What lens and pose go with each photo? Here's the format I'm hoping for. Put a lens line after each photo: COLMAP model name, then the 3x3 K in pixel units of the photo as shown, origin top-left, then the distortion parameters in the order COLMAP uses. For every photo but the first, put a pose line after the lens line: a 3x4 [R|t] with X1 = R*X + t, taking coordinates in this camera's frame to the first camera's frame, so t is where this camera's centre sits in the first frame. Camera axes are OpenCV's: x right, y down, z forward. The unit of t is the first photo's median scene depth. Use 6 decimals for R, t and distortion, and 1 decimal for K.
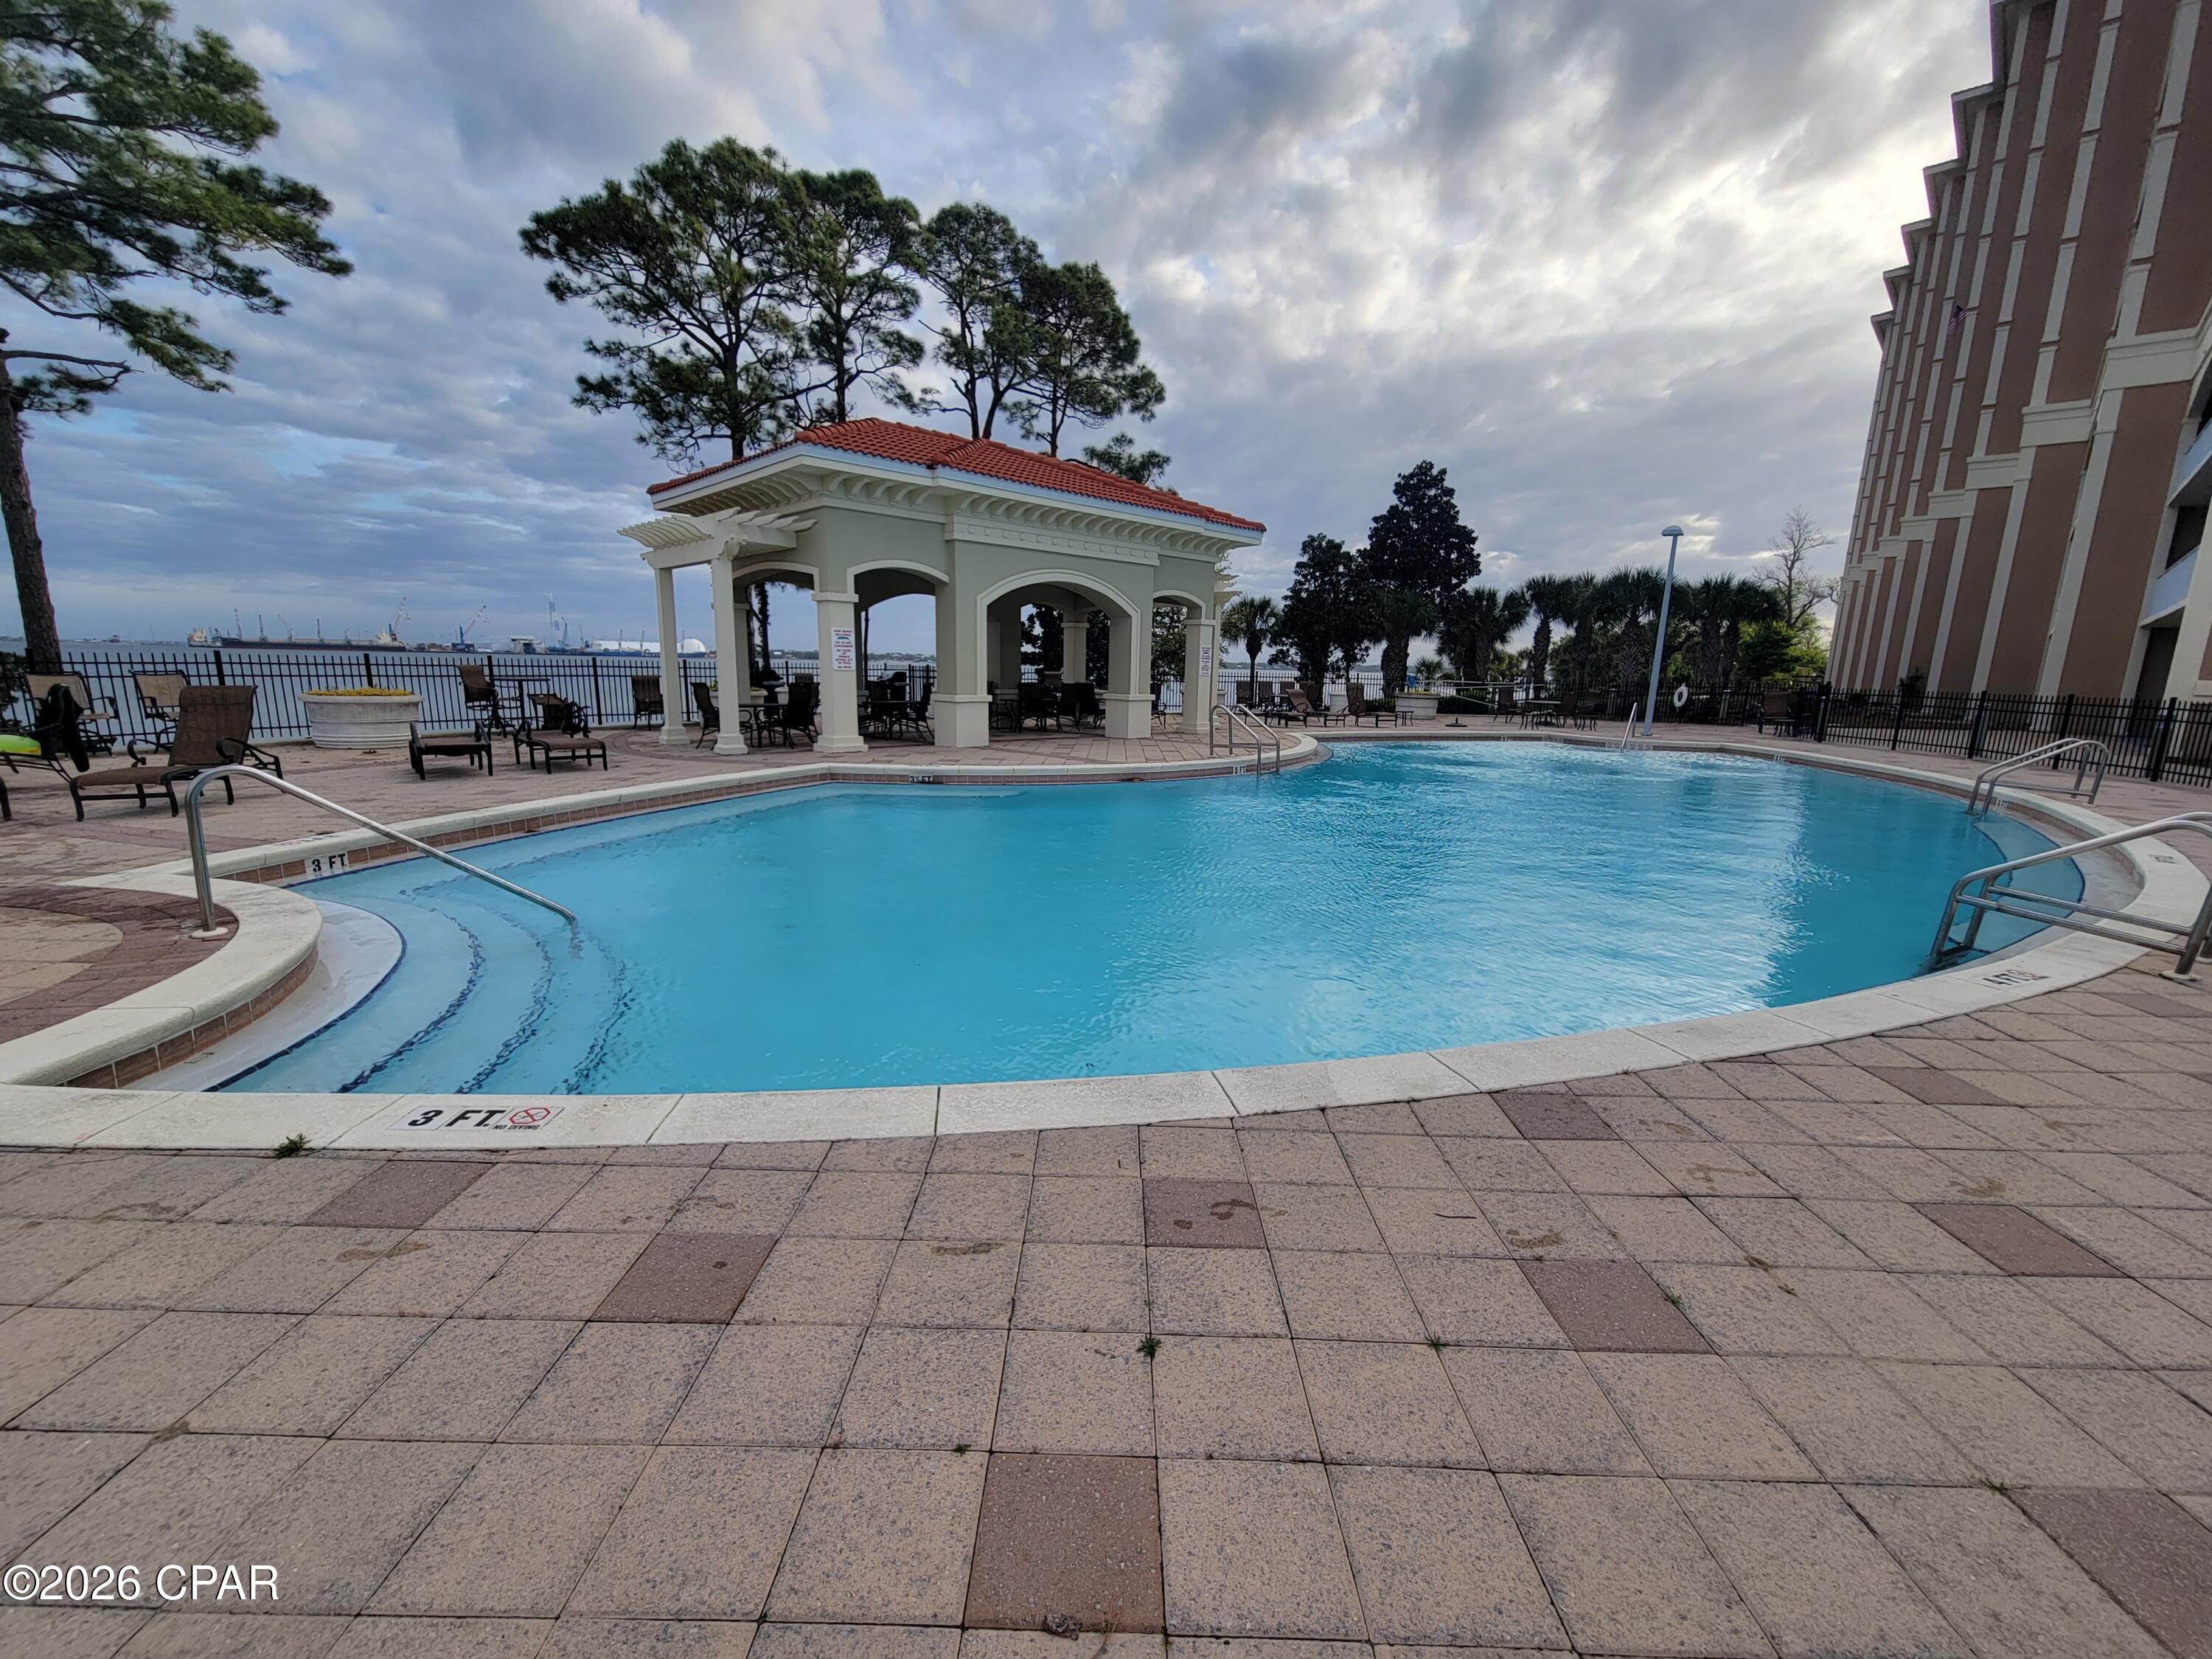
lens RADIAL K [[911.2, 0, 1105.0], [0, 911.2, 849.0], [0, 0, 1]] dist [-0.000138, -0.000963]
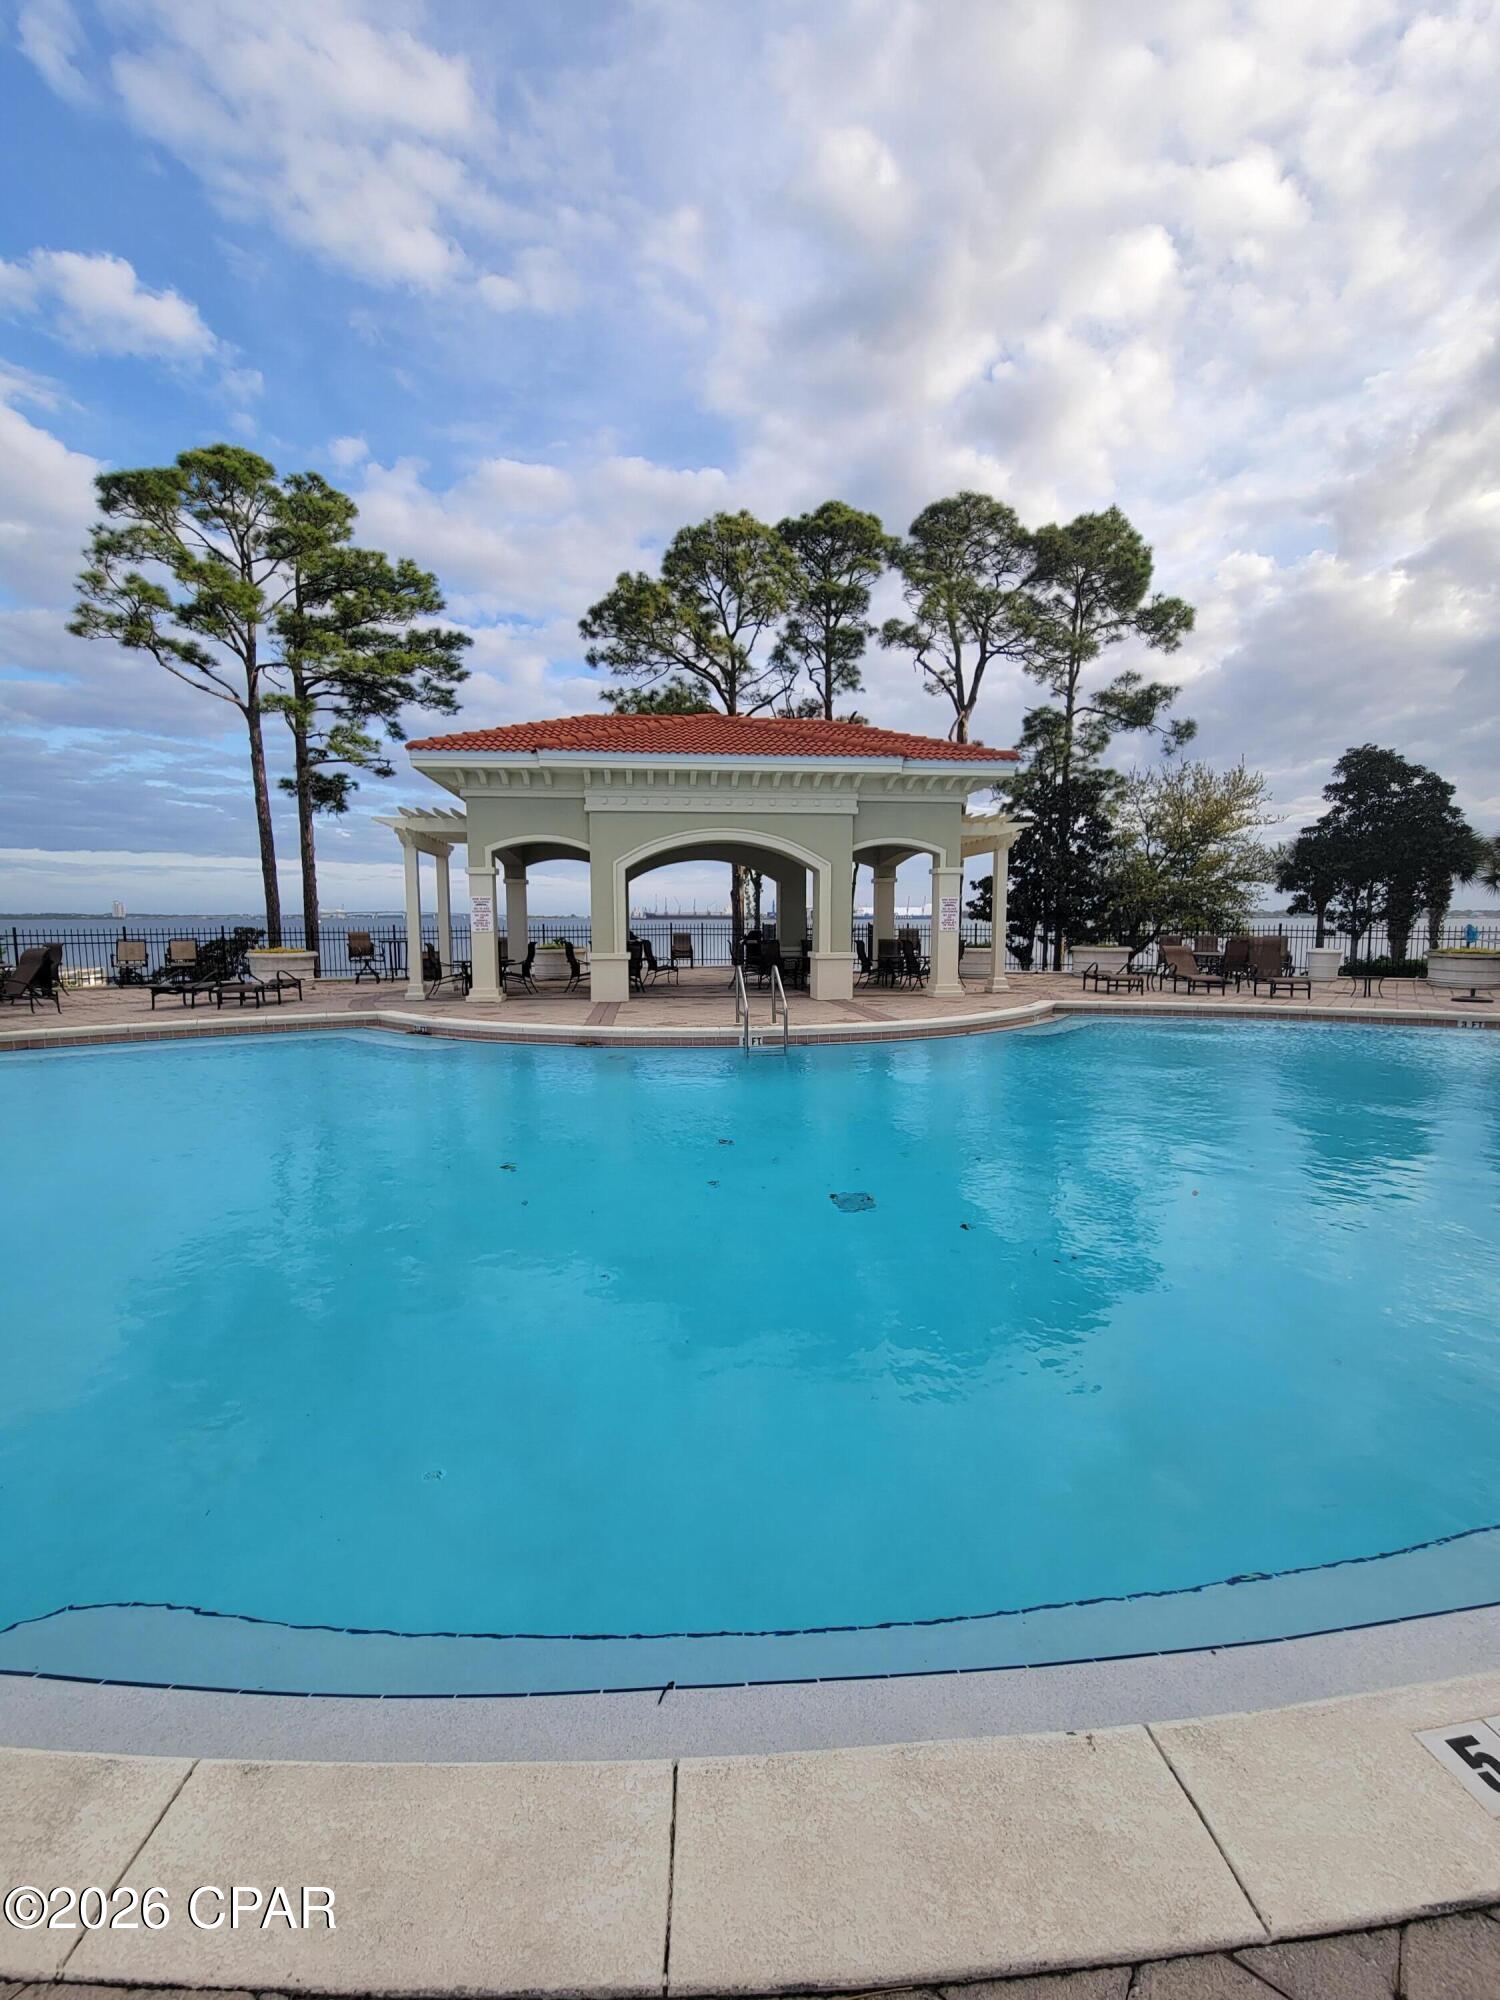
lens RADIAL K [[823.9, 0, 737.2], [0, 823.9, 997.7], [0, 0, 1]] dist [-0.000138, -0.000963]
pose [[0.786738, 0.034738, -0.616309, 0.360054], [-0.102381, 0.991930, -0.074783, -0.040736], [0.608738, 0.121932, 0.783946, 0.227602]]
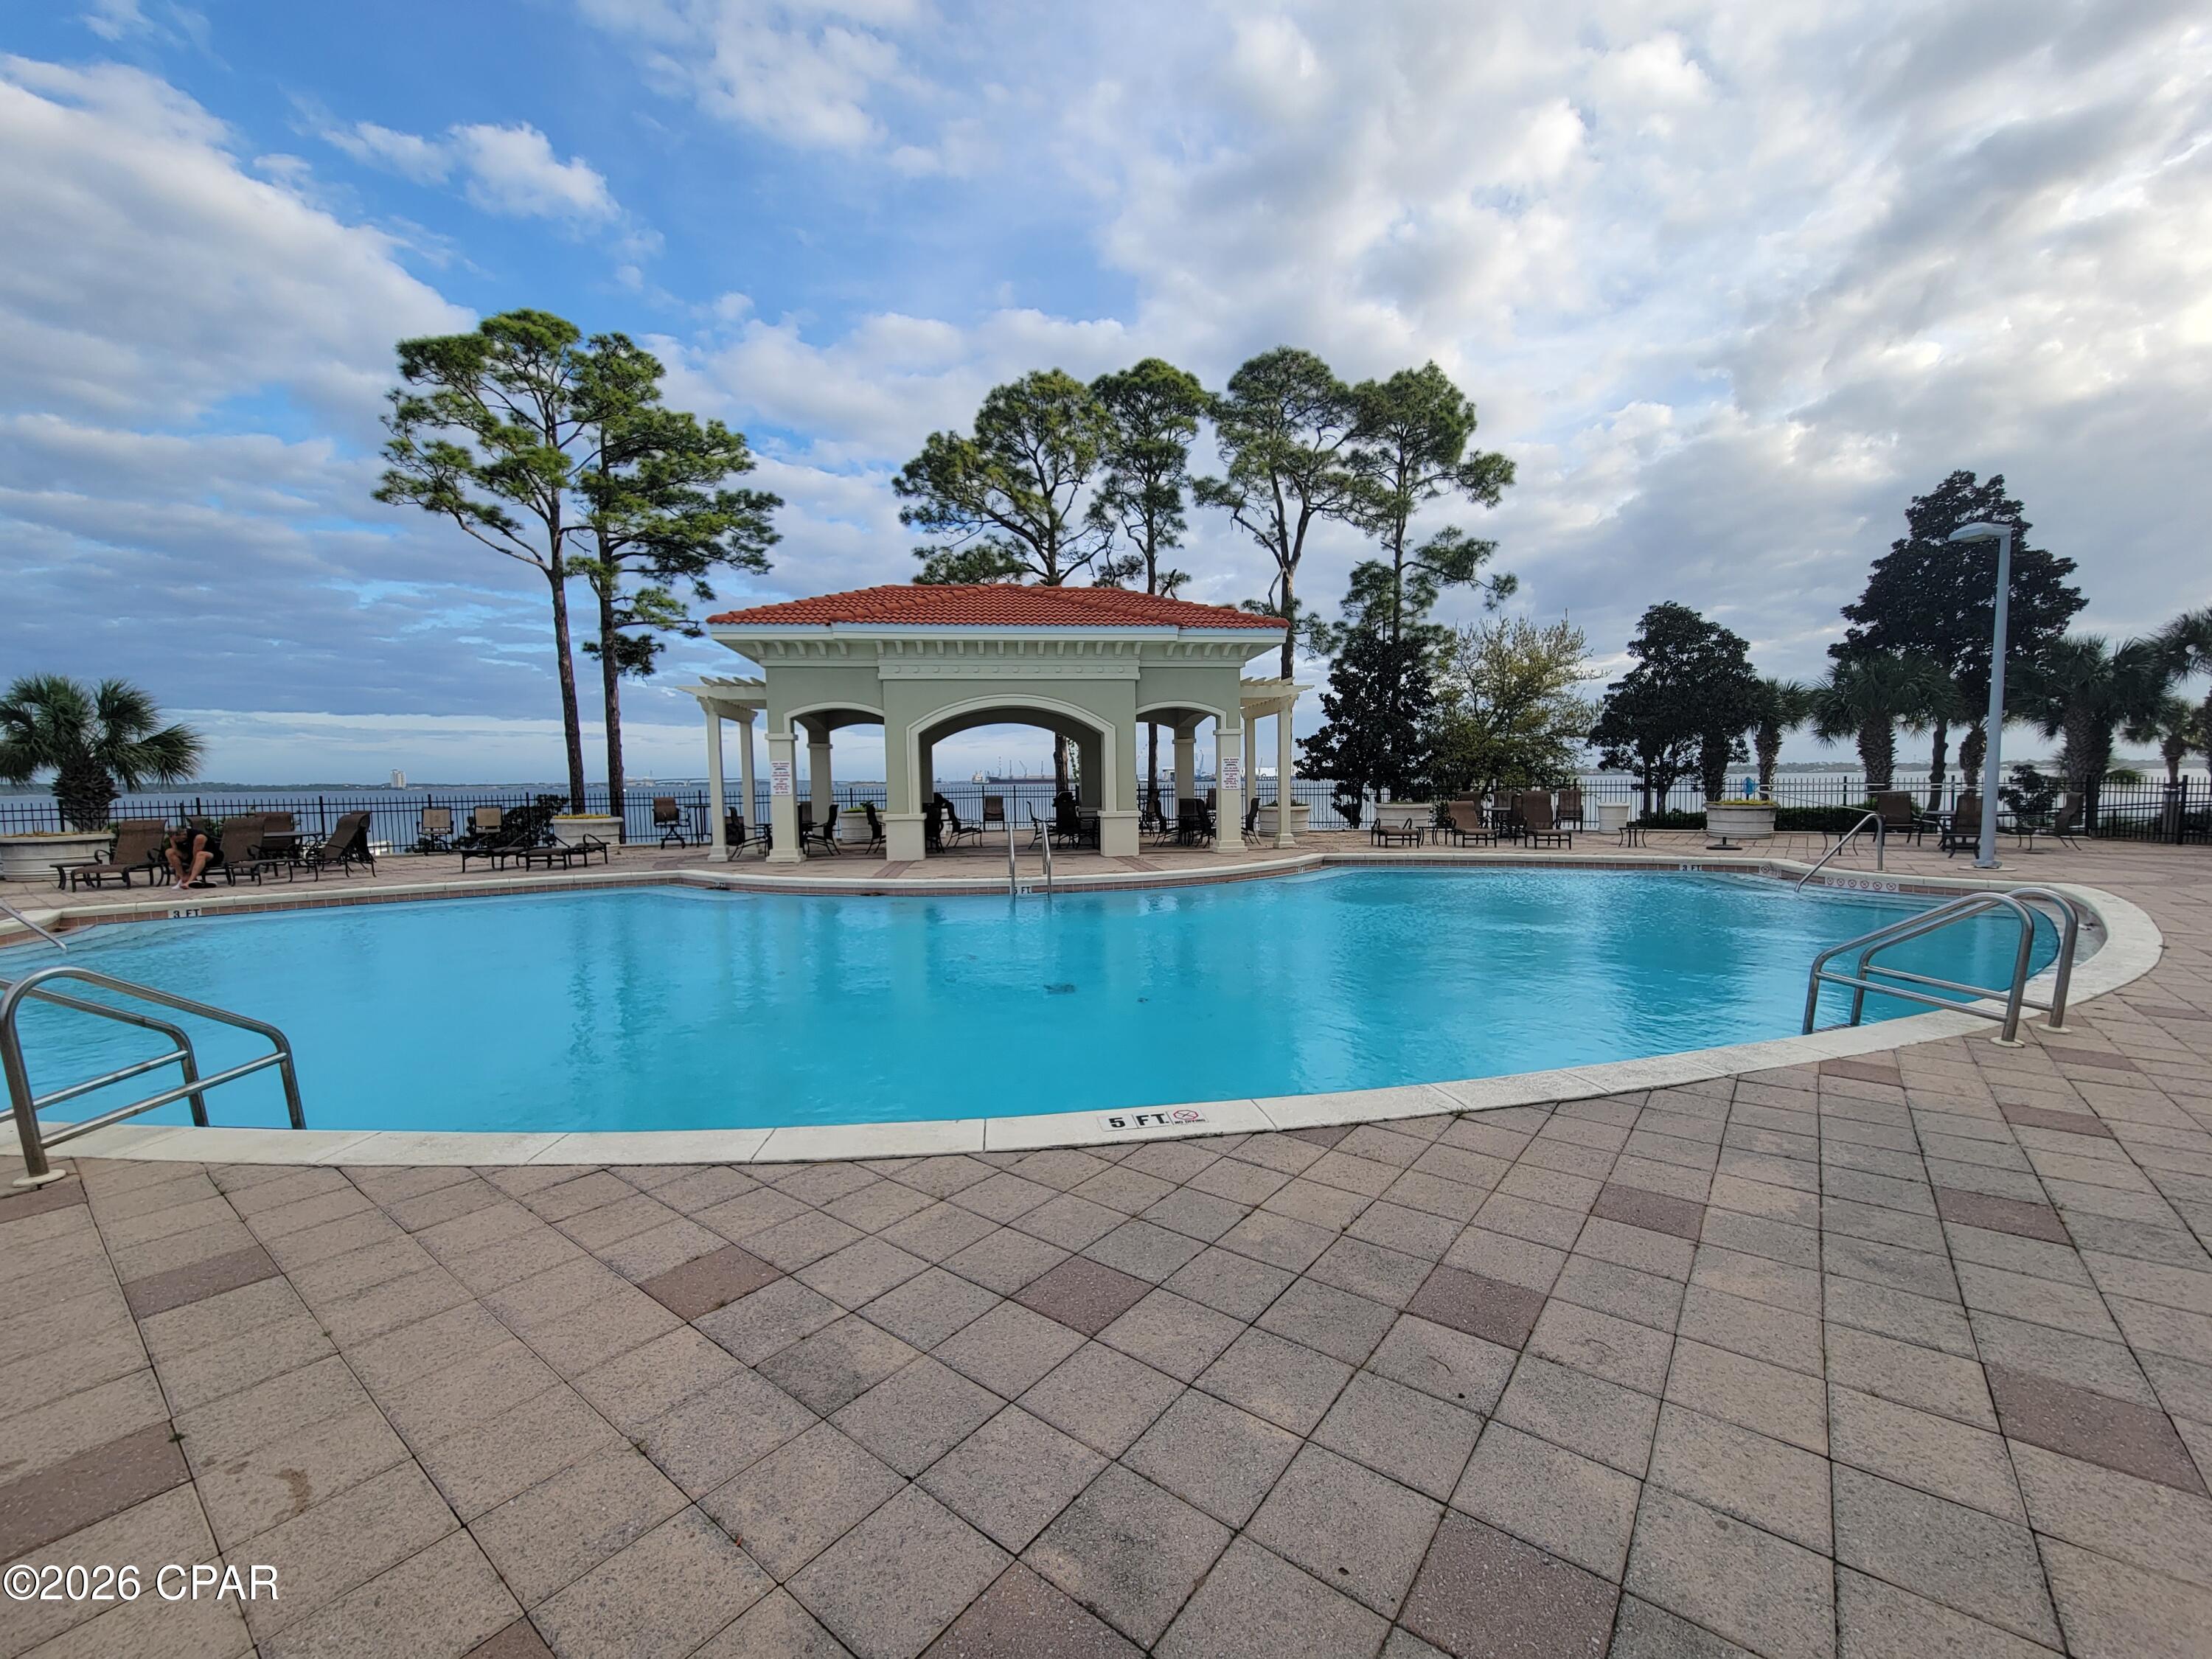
lens RADIAL K [[911.2, 0, 1104.6], [0, 911.2, 842.0], [0, 0, 1]] dist [-0.000138, -0.000963]
pose [[0.796556, 0.007269, -0.604521, 0.461220], [-0.088820, 0.990485, -0.105125, -0.026838], [0.598004, 0.137432, 0.789622, 0.181808]]
